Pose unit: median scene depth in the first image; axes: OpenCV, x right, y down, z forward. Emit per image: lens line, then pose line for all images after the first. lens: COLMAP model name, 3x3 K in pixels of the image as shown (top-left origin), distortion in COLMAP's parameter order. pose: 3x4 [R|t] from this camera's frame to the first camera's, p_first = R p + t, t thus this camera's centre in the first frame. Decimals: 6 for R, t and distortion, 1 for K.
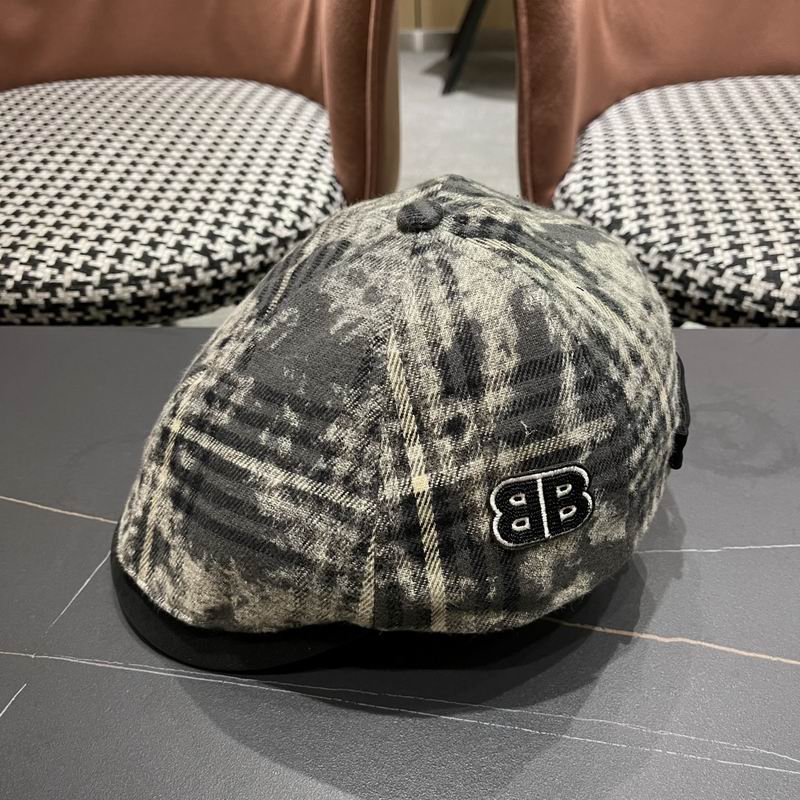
lens RADIAL K [[832.5, 0, 409.3], [0, 832.5, 404.9], [0, 0, 1]] dist [0.014610, 0.000000]
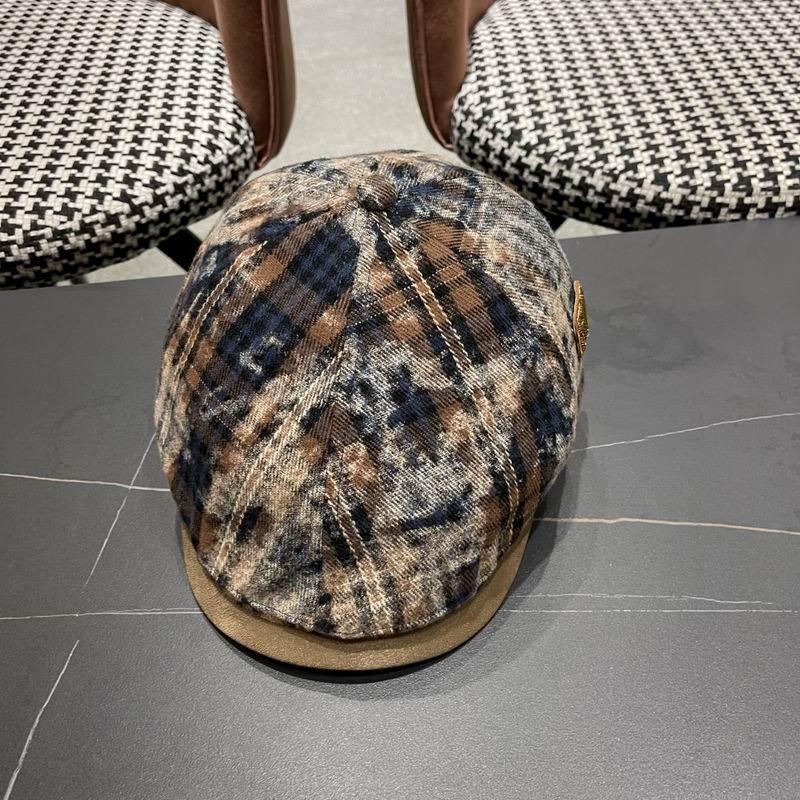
lens RADIAL K [[832.5, 0, 412.0], [0, 832.5, 400.2], [0, 0, 1]] dist [0.014610, 0.000000]
pose [[0.983679, -0.122952, 0.131375, -0.065862], [0.102544, 0.983017, 0.152189, -0.060663], [-0.147856, -0.136234, 0.979581, -0.072219]]
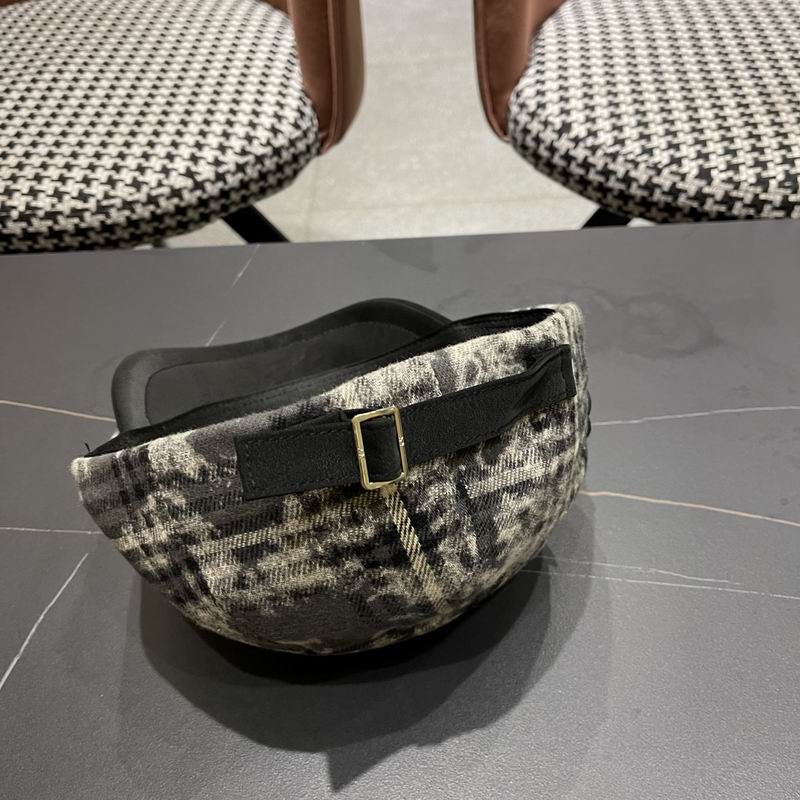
lens RADIAL K [[832.5, 0, 402.8], [0, 832.5, 403.5], [0, 0, 1]] dist [0.014610, 0.000000]
pose [[0.998666, -0.051520, 0.003389, 0.014211], [0.050582, 0.989428, 0.135915, -0.020786], [-0.010356, -0.135562, 0.990715, -0.121545]]
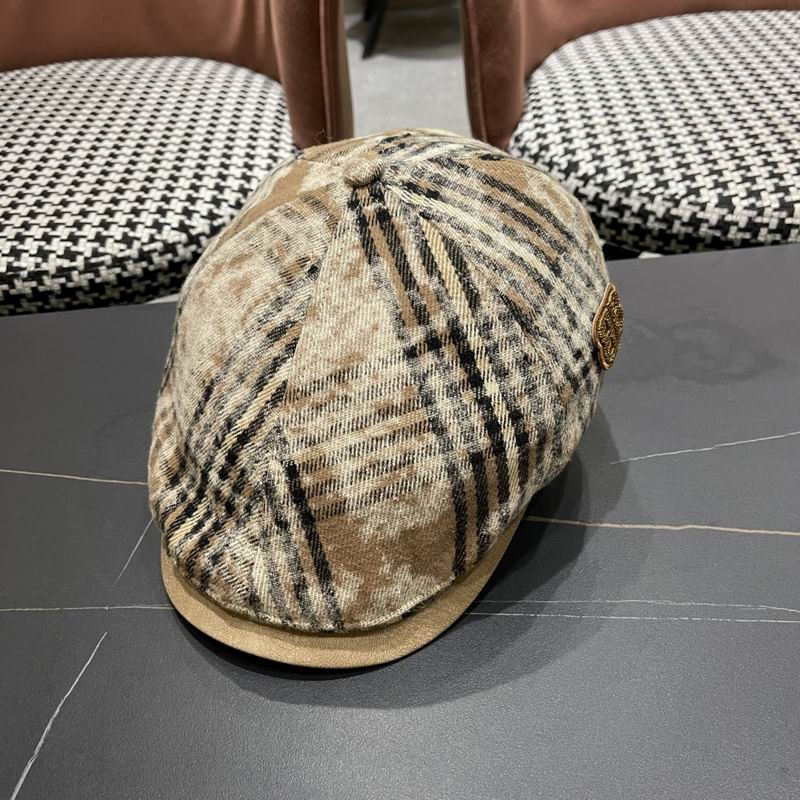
lens RADIAL K [[832.5, 0, 402.5], [0, 832.5, 413.2], [0, 0, 1]] dist [0.014610, 0.000000]
pose [[0.992923, -0.102732, 0.059588, -0.061099], [0.100021, 0.993883, 0.046819, 0.021540], [-0.064034, -0.040528, 0.997124, -0.048433]]
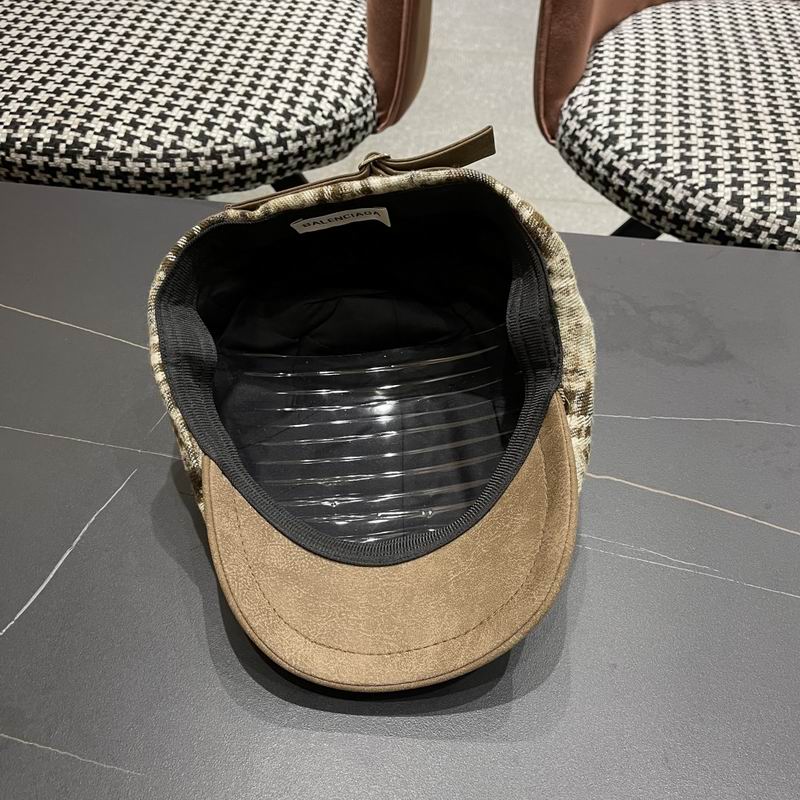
lens RADIAL K [[832.5, 0, 403.7], [0, 832.5, 405.4], [0, 0, 1]] dist [0.014610, 0.000000]
pose [[0.996618, 0.081626, 0.009456, -0.018973], [-0.082097, 0.984158, 0.157138, -0.014732], [0.003520, -0.157383, 0.987531, -0.190416]]
